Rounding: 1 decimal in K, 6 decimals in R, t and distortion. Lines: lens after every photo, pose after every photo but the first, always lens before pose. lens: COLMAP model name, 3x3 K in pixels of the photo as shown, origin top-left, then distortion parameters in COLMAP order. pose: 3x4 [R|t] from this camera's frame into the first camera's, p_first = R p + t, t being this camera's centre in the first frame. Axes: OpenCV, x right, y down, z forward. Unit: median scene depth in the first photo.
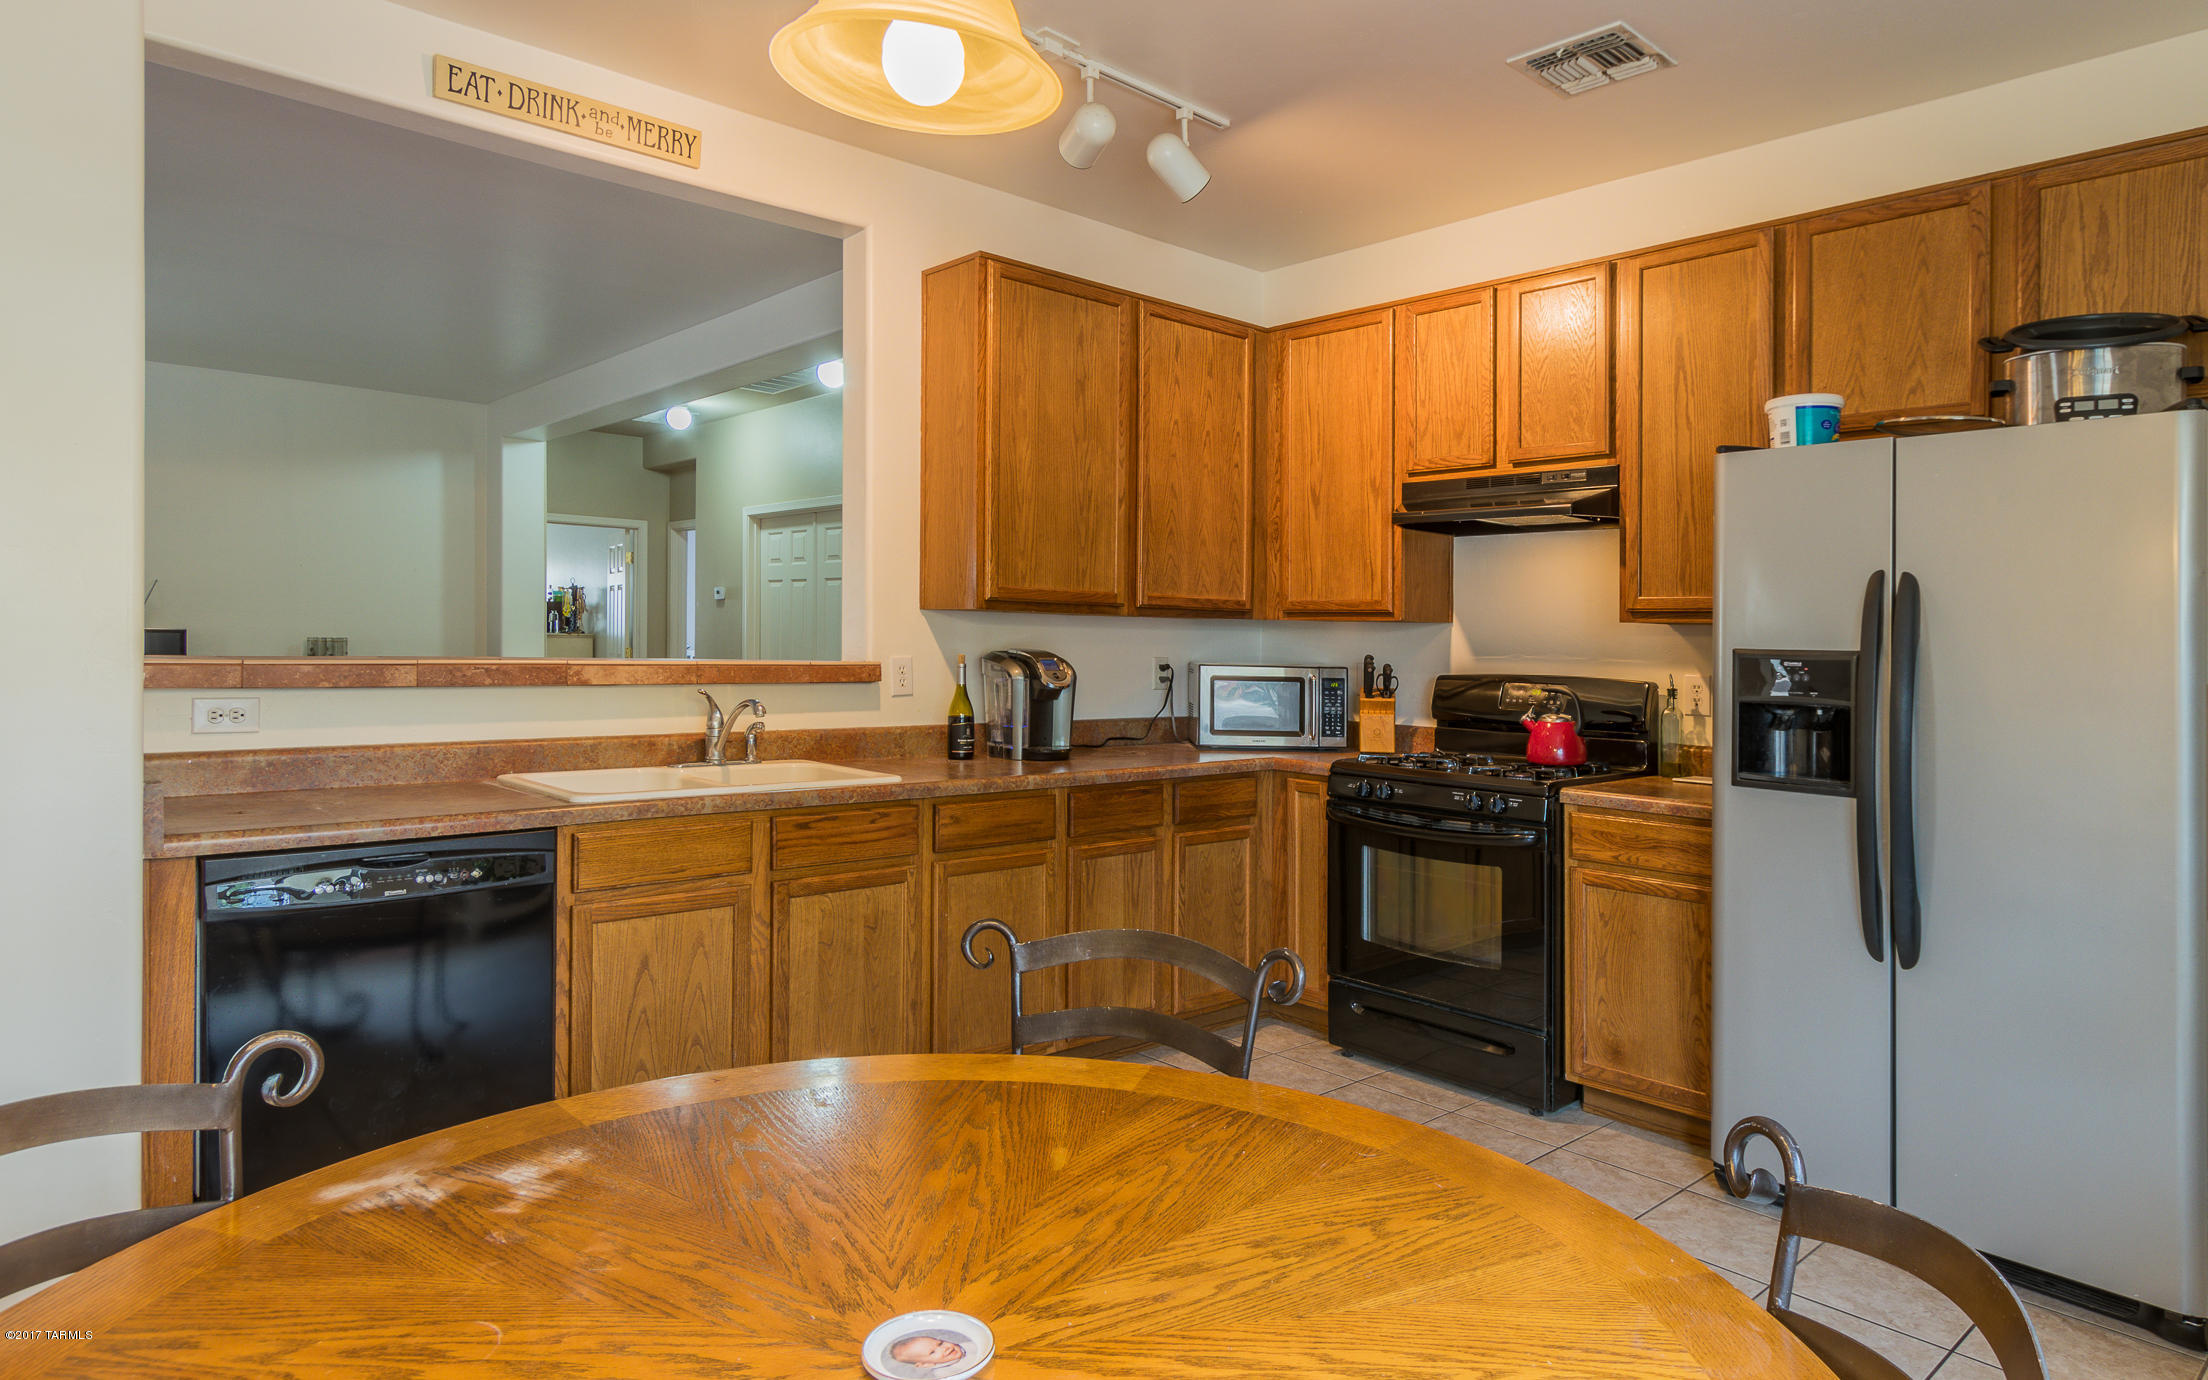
lens RADIAL K [[1286.9, 0, 1111.7], [0, 1286.9, 657.7], [0, 0, 1]] dist [-0.000657, 0.000367]
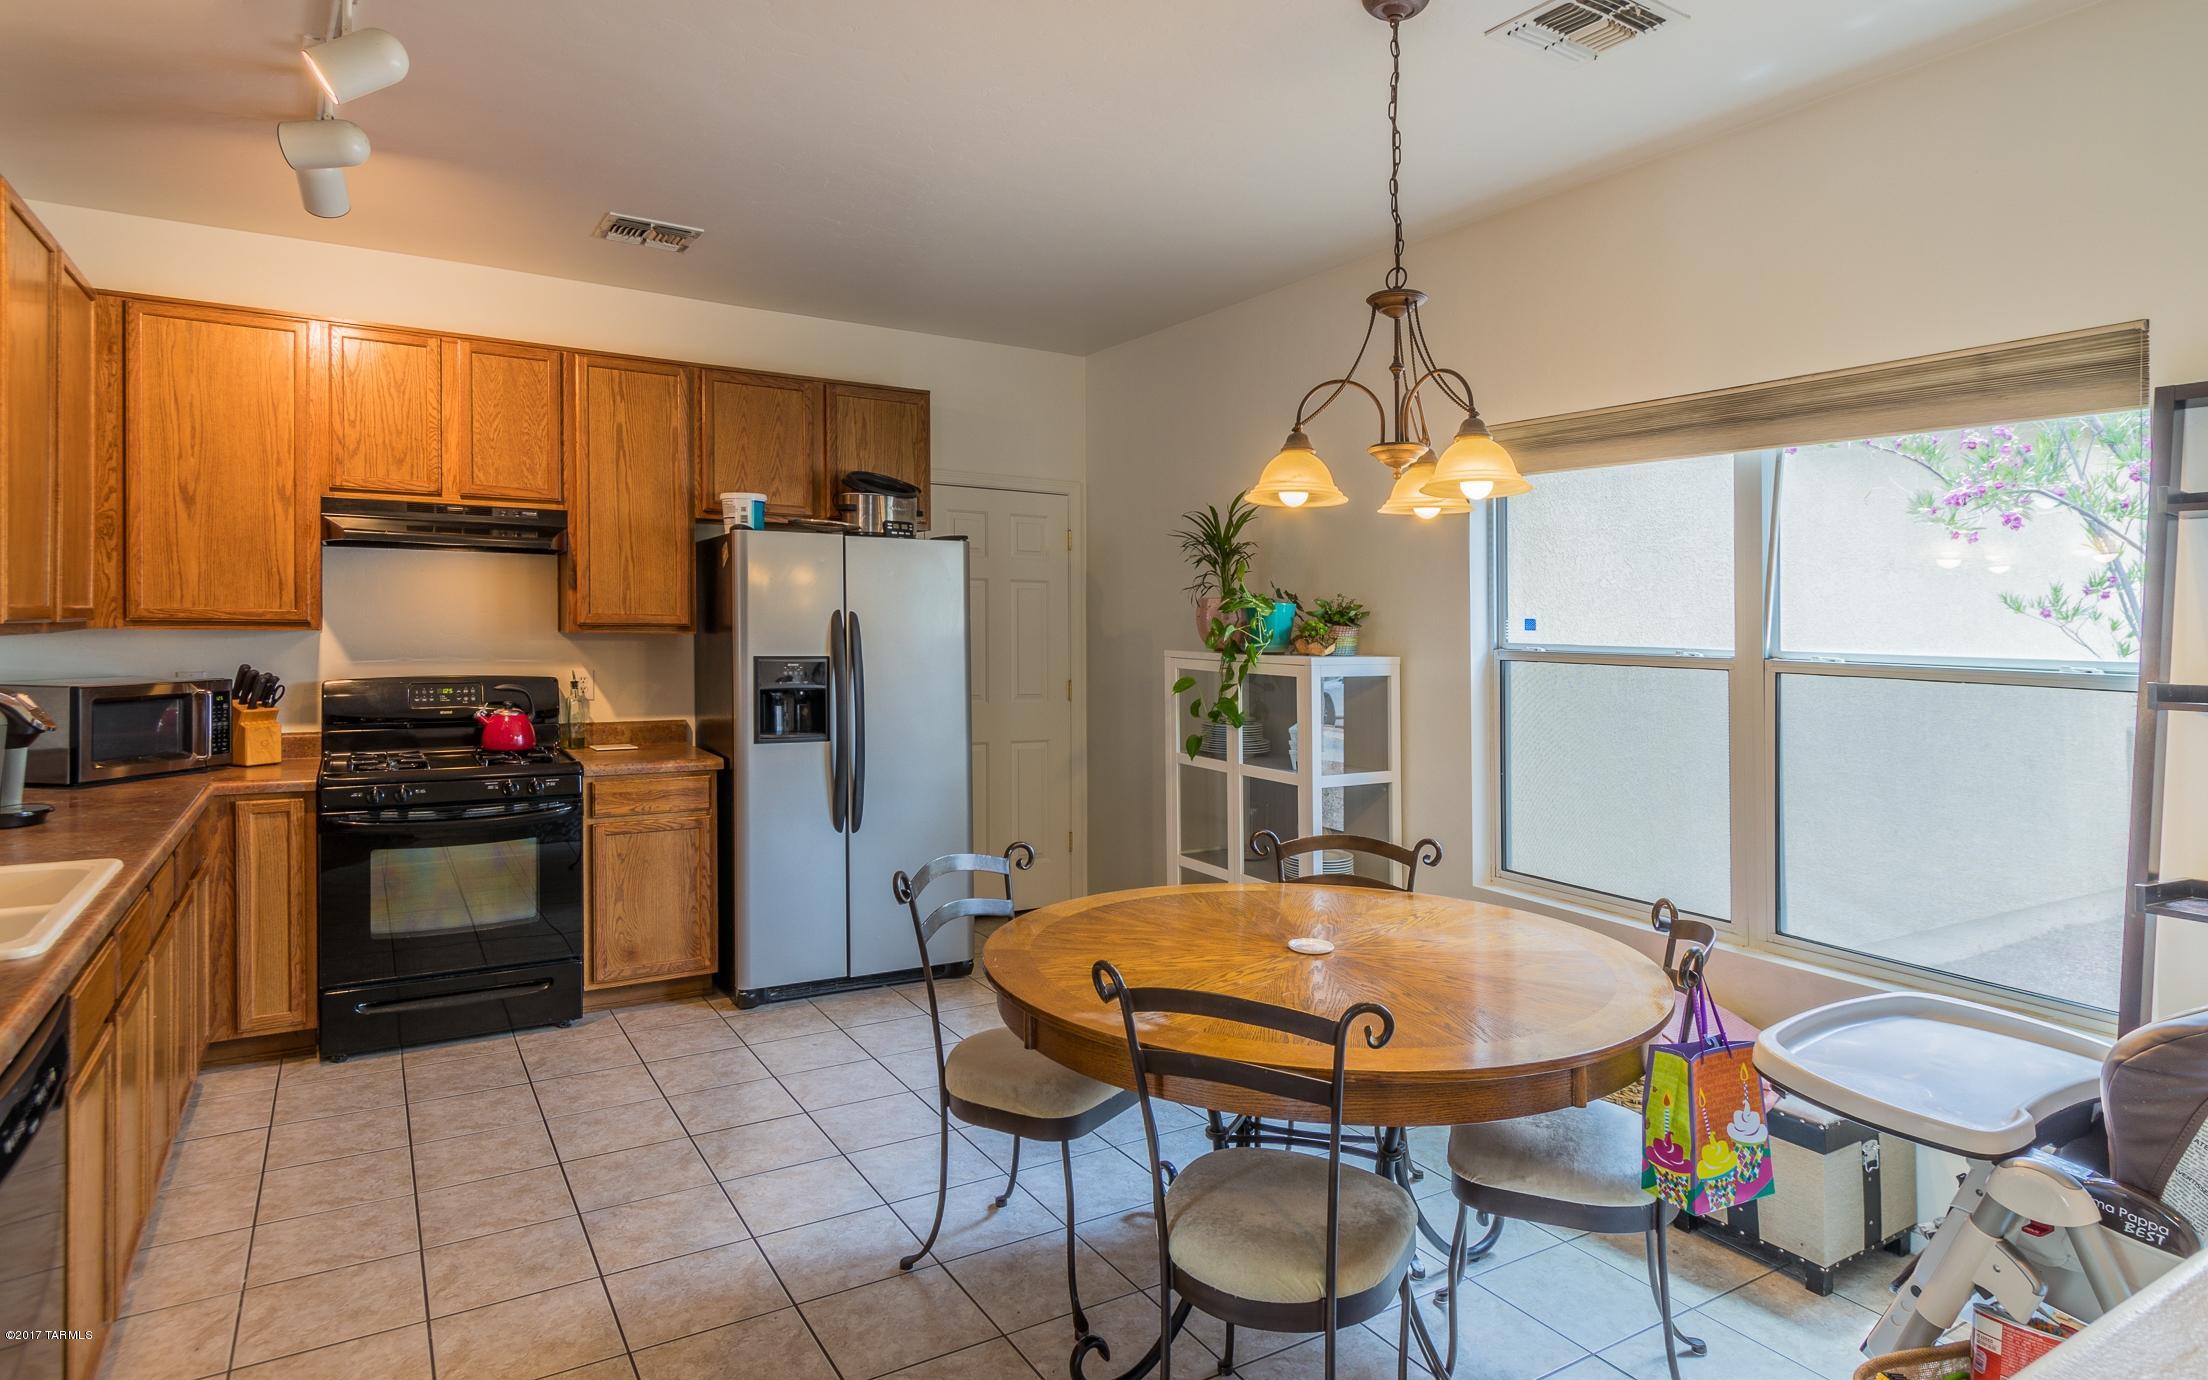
lens RADIAL K [[1233.4, 0, 1145.2], [0, 1233.4, 599.6], [0, 0, 1]] dist [0.020090, 0.000432]
pose [[0.169911, -0.001160, 0.985459, -0.708026], [0.003400, 0.999994, 0.000591, -0.057876], [-0.985454, 0.003251, 0.169914, 0.211900]]
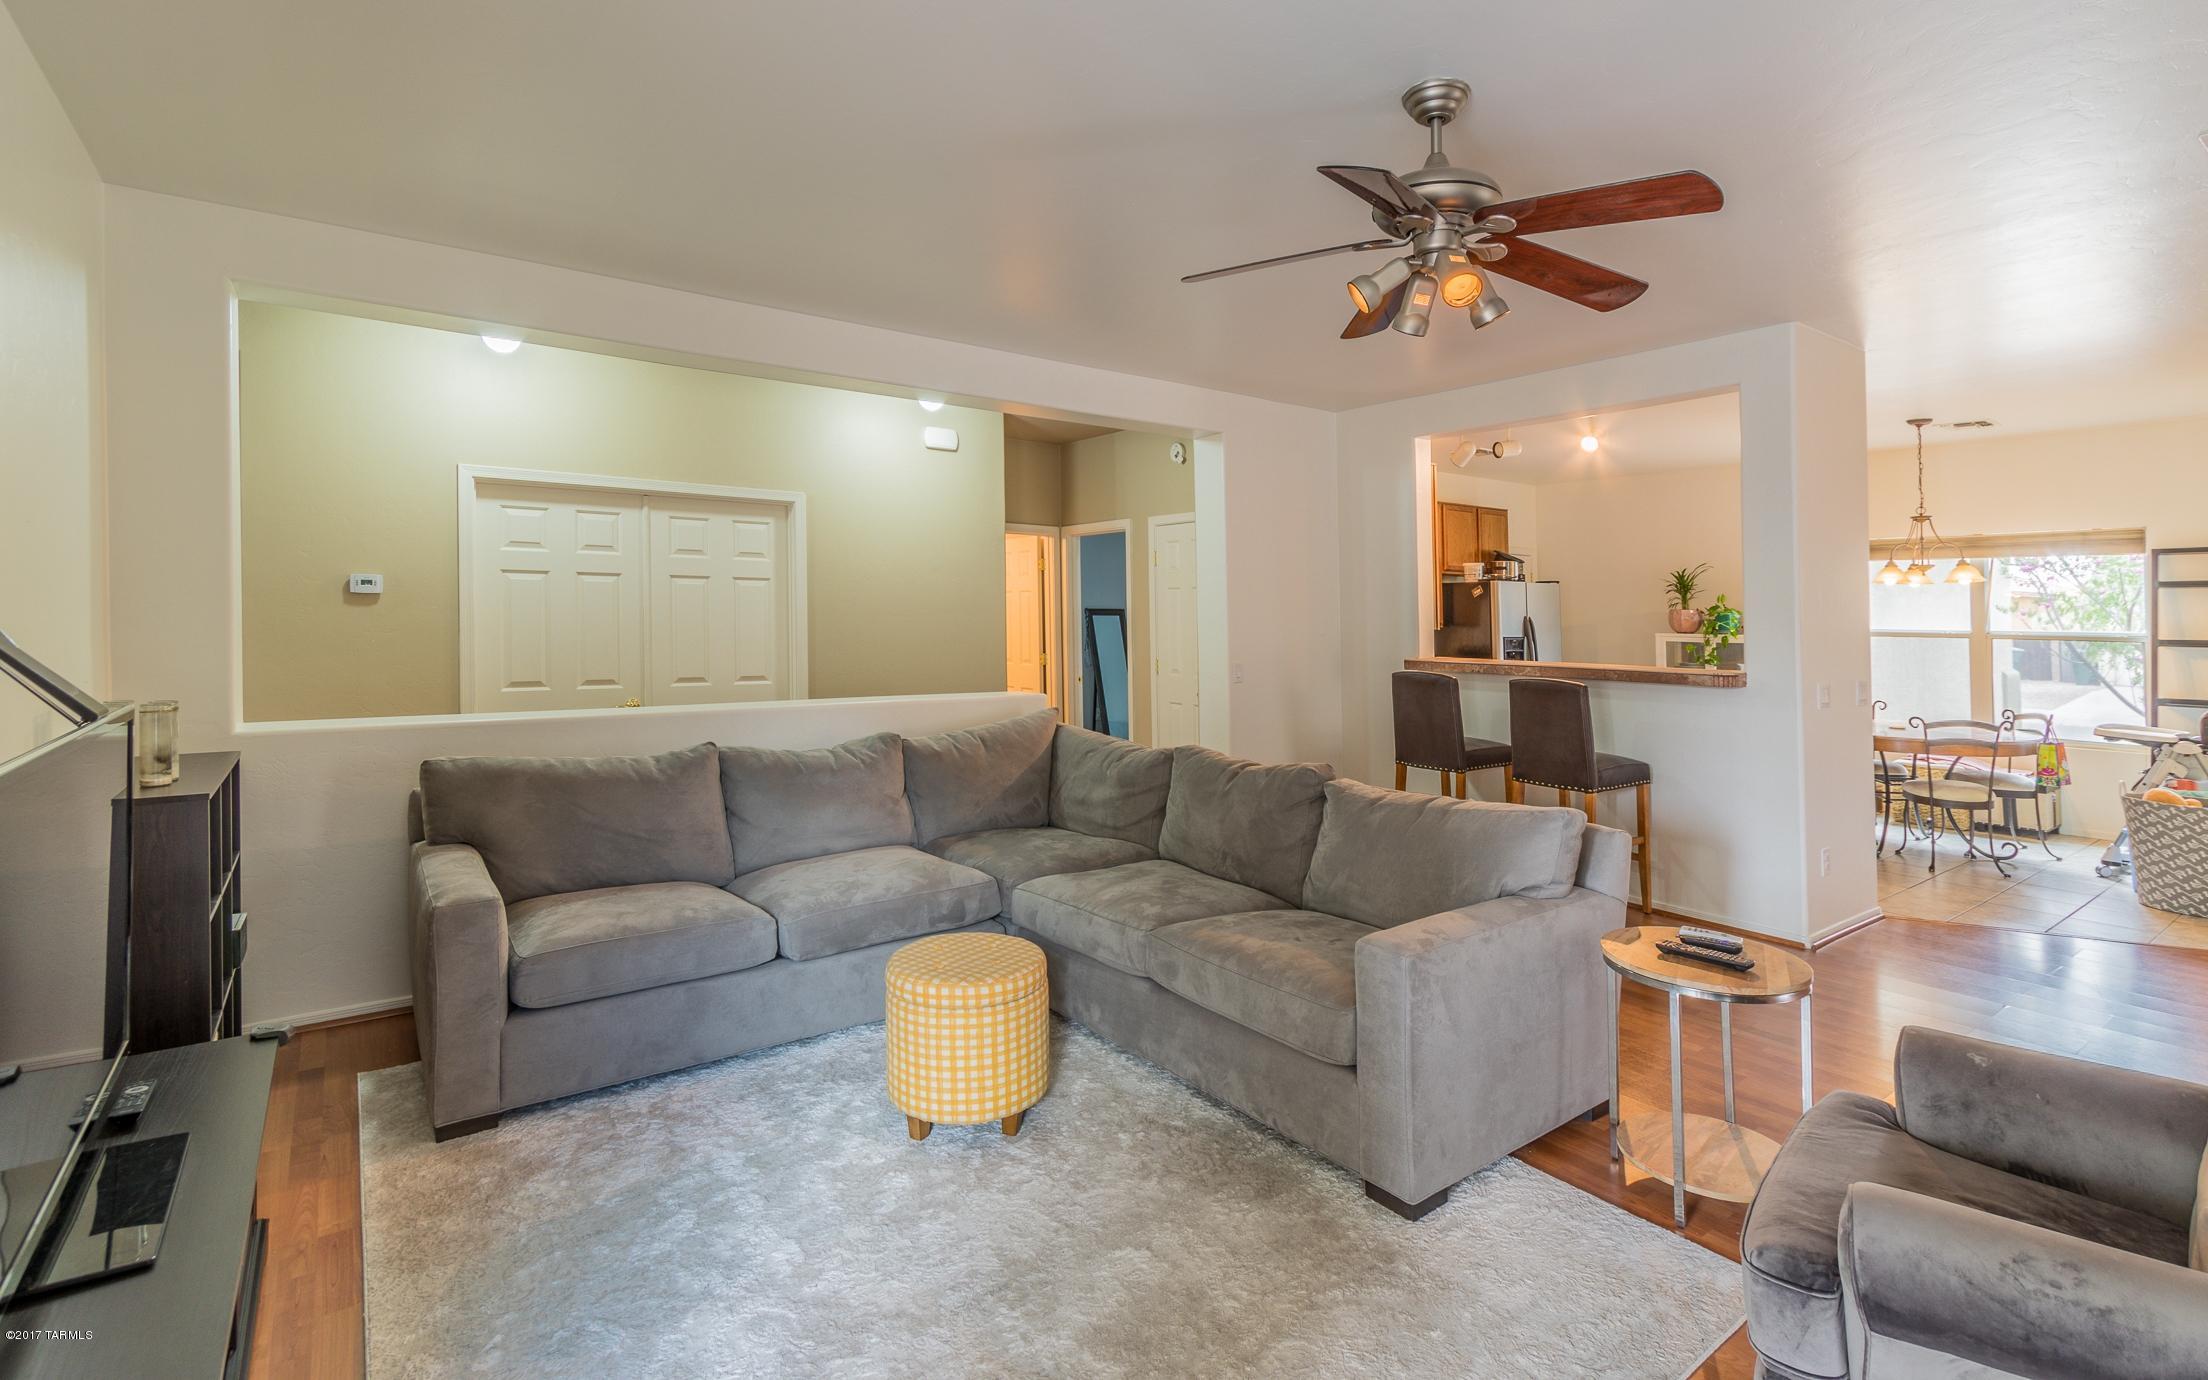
lens RADIAL K [[1040.4, 0, 1109.5], [0, 1040.4, 592.6], [0, 0, 1]] dist [-0.000293, -0.000236]
pose [[0.099987, 0.001562, 0.994988, -1.889290], [0.006816, 0.999974, -0.002255, -0.100332], [-0.994965, 0.007008, 0.099973, 1.368866]]
